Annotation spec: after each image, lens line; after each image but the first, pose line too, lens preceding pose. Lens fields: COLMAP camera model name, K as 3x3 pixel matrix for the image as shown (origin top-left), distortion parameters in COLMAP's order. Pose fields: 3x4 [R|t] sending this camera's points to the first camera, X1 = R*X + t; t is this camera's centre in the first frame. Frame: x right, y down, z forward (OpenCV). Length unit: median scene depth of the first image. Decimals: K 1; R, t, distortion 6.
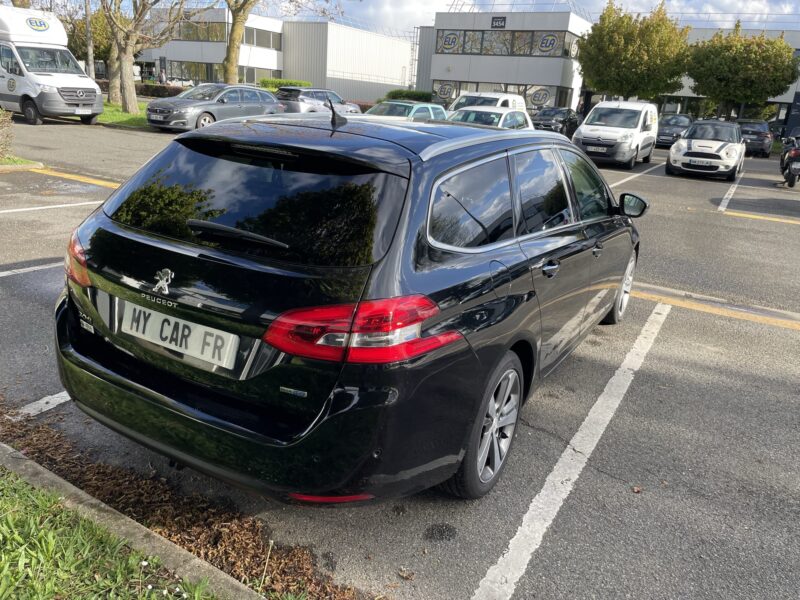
lens RADIAL K [[608.1, 0, 403.0], [0, 608.1, 295.7], [0, 0, 1]] dist [0.033542, -0.052980]
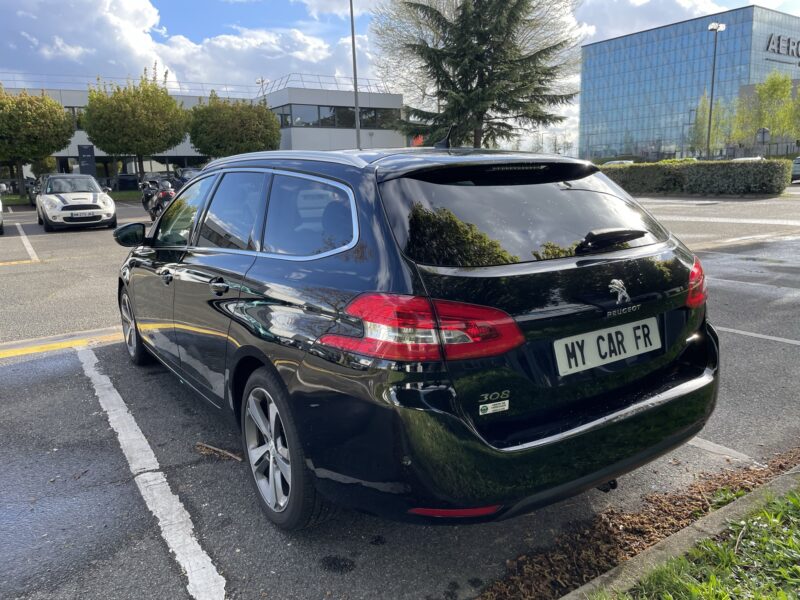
lens RADIAL K [[608.1, 0, 400.9], [0, 608.1, 302.6], [0, 0, 1]] dist [0.033542, -0.052980]
pose [[0.439445, -0.260412, 0.859694, -0.178144], [0.326651, 0.937861, 0.117117, -0.030133], [-0.836772, 0.229354, 0.497202, 0.102692]]
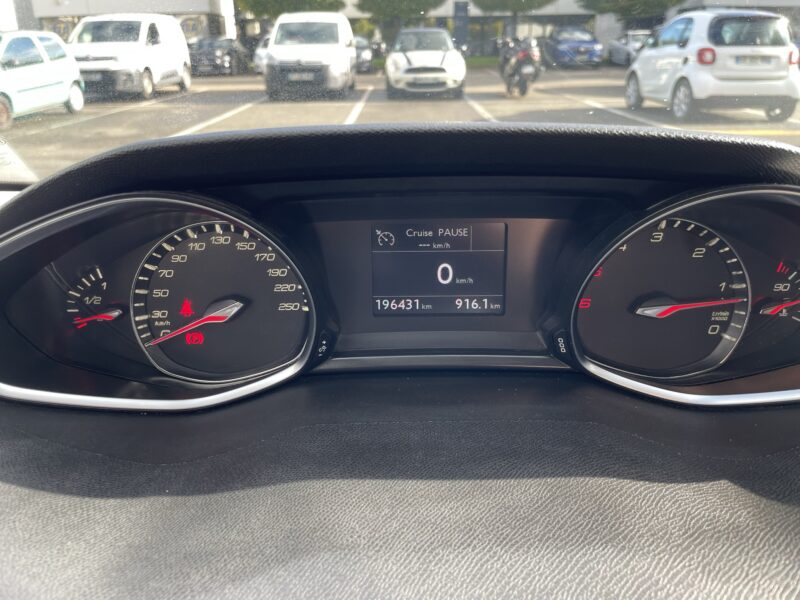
lens RADIAL K [[608.1, 0, 399.3], [0, 608.1, 307.5], [0, 0, 1]] dist [0.033542, -0.052980]
pose [[0.857896, -0.268812, 0.437899, 0.016229], [0.224610, 0.962690, 0.150926, -0.055491], [-0.462131, -0.031122, 0.886265, 0.282284]]
